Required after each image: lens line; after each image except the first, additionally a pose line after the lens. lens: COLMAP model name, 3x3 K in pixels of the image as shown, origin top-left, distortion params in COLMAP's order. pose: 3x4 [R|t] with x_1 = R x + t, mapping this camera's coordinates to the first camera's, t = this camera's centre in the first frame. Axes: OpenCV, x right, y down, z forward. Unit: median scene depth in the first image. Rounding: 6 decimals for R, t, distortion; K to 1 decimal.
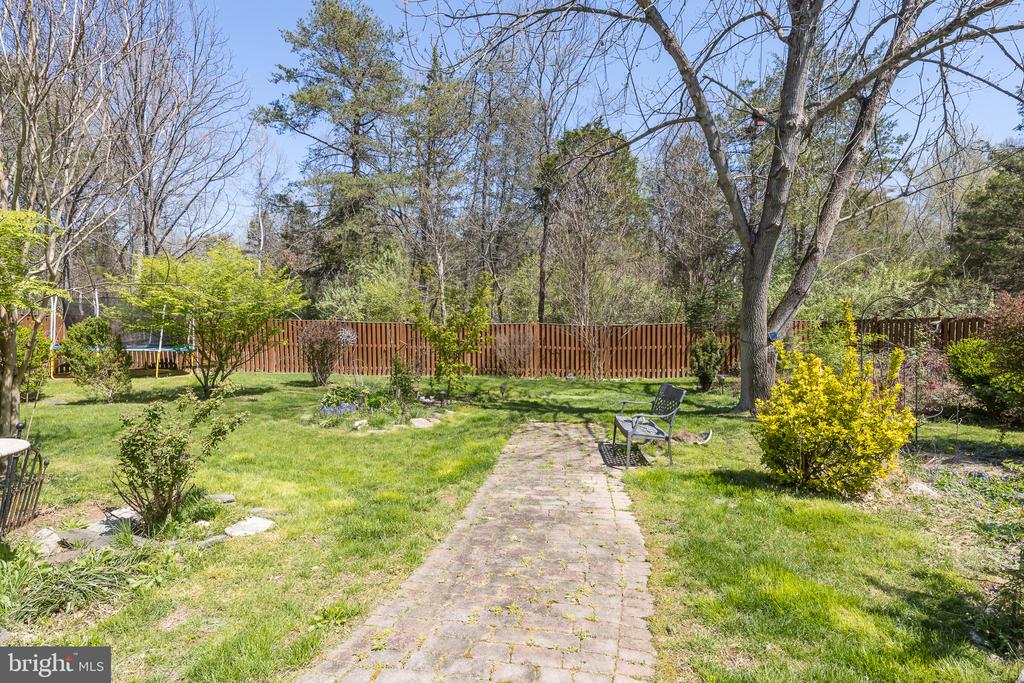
lens RADIAL K [[508.9, 0, 510.4], [0, 508.9, 320.6], [0, 0, 1]] dist [-0.000116, -0.000976]
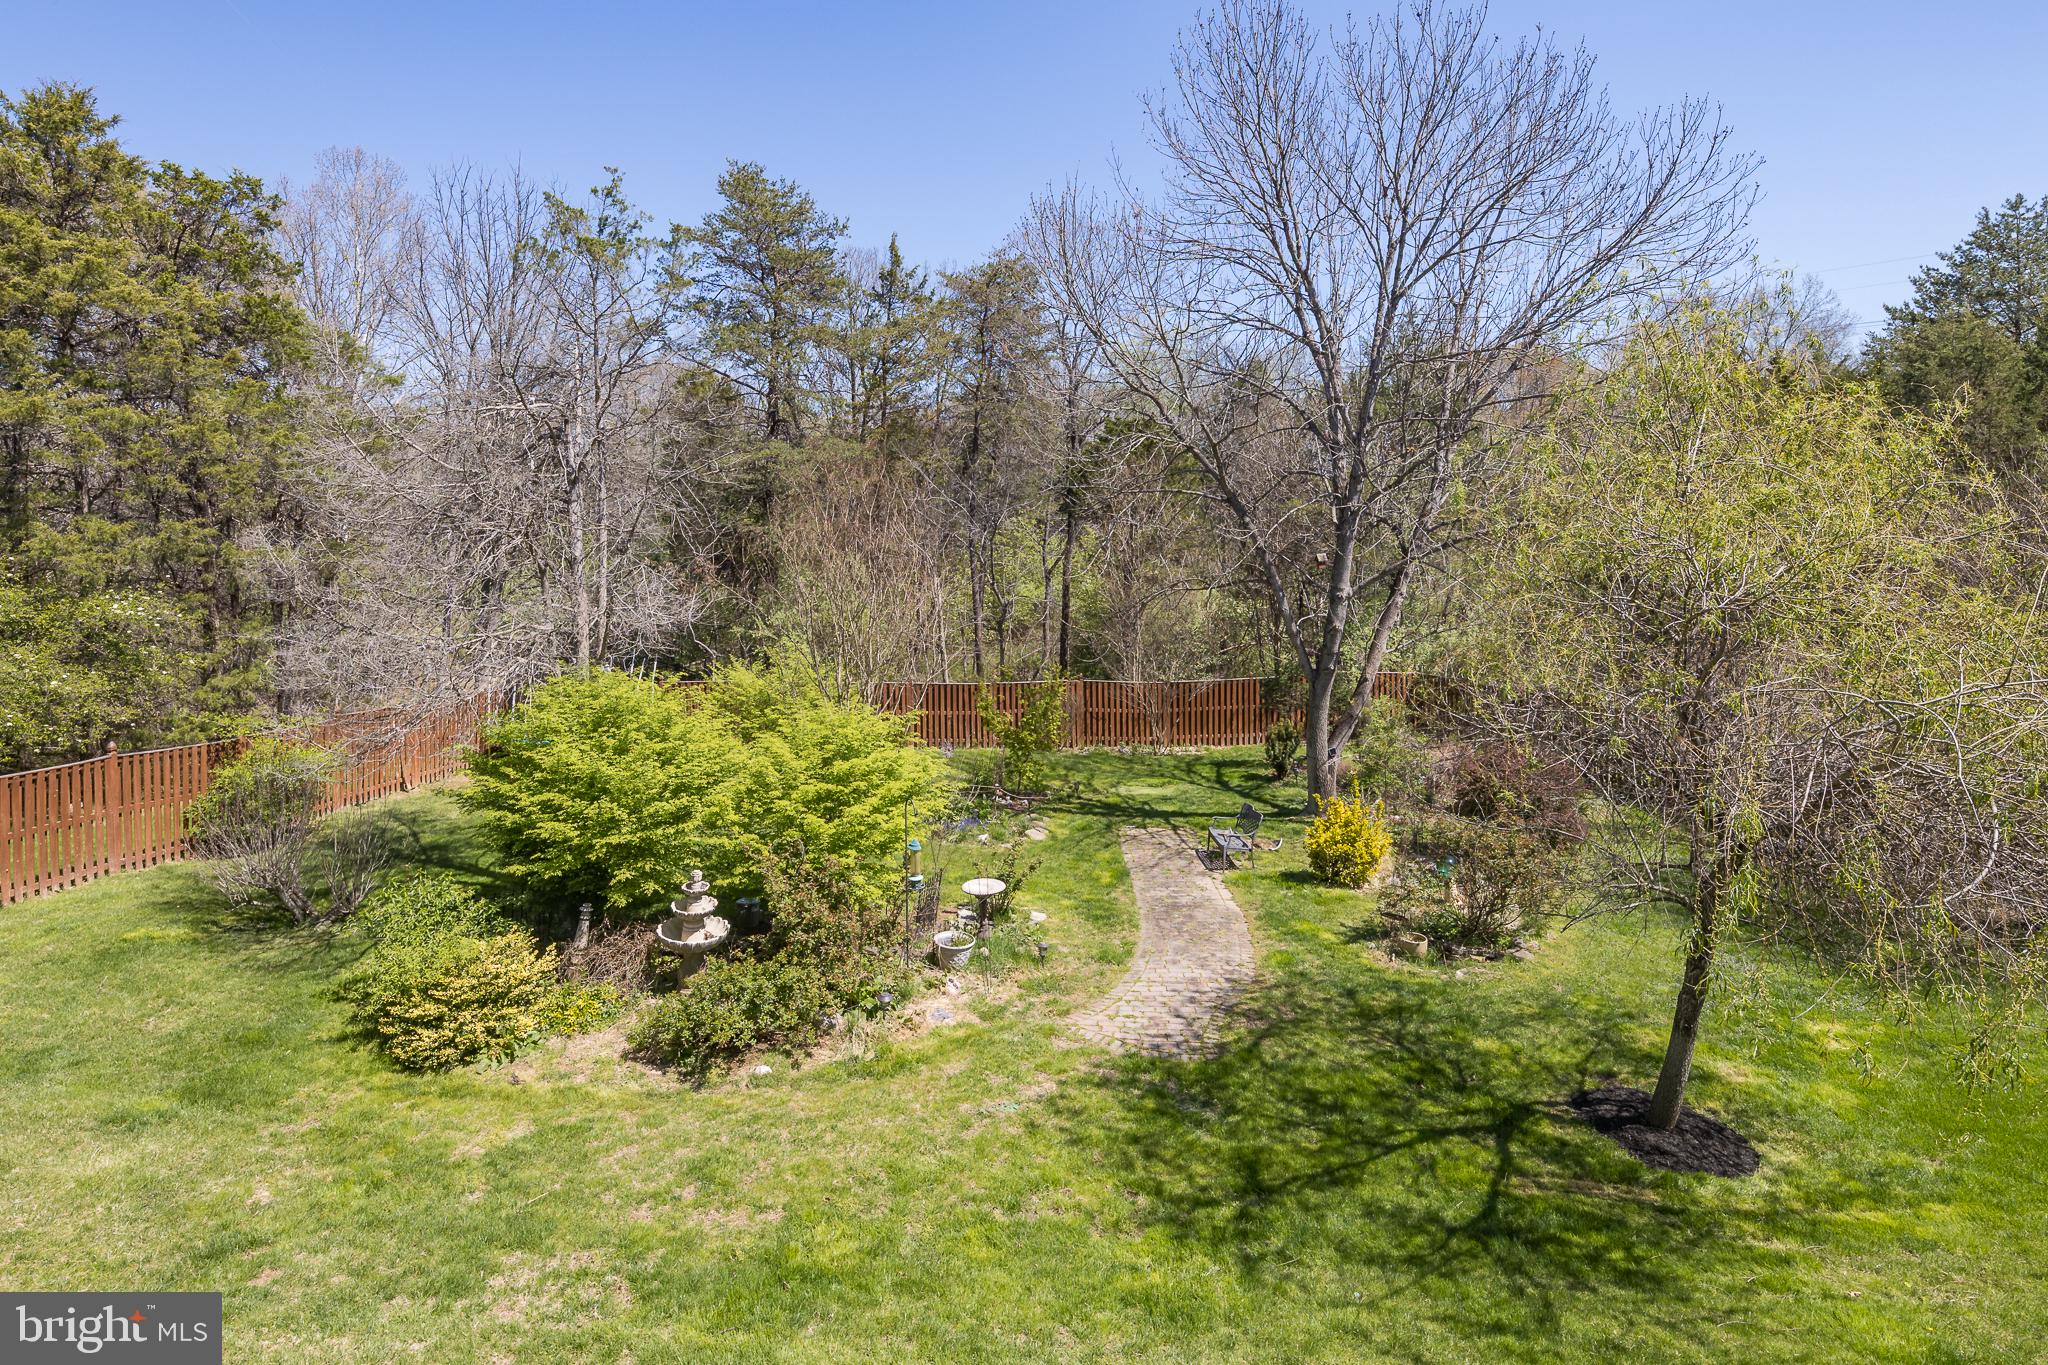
lens RADIAL K [[1033.2, 0, 1006.6], [0, 1033.2, 540.7], [0, 0, 1]] dist [-0.000030, -0.000262]
pose [[0.995466, -0.010019, 0.094589, -0.527347], [0.010056, 0.999949, 0.000085, -0.531271], [-0.094586, 0.000867, 0.995516, -1.507396]]
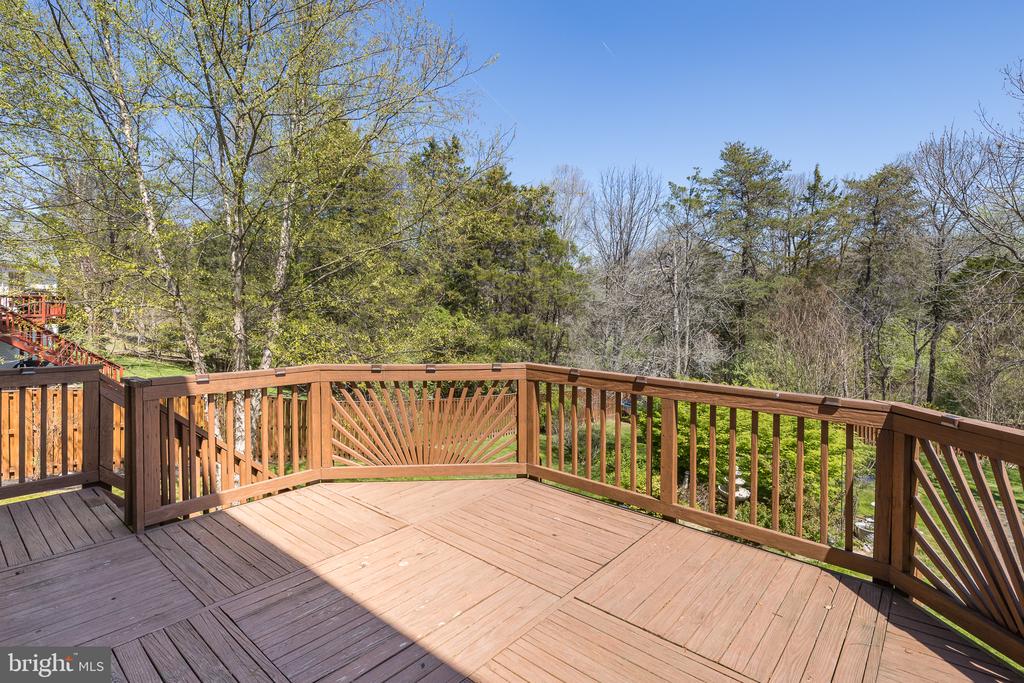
lens RADIAL K [[508.9, 0, 510.4], [0, 508.9, 320.6], [0, 0, 1]] dist [-0.000116, -0.000976]
pose [[0.860574, 0.012180, -0.509180, -0.638855], [-0.019428, 0.999771, -0.008920, -0.518464], [0.508955, 0.017568, 0.860614, -1.913483]]
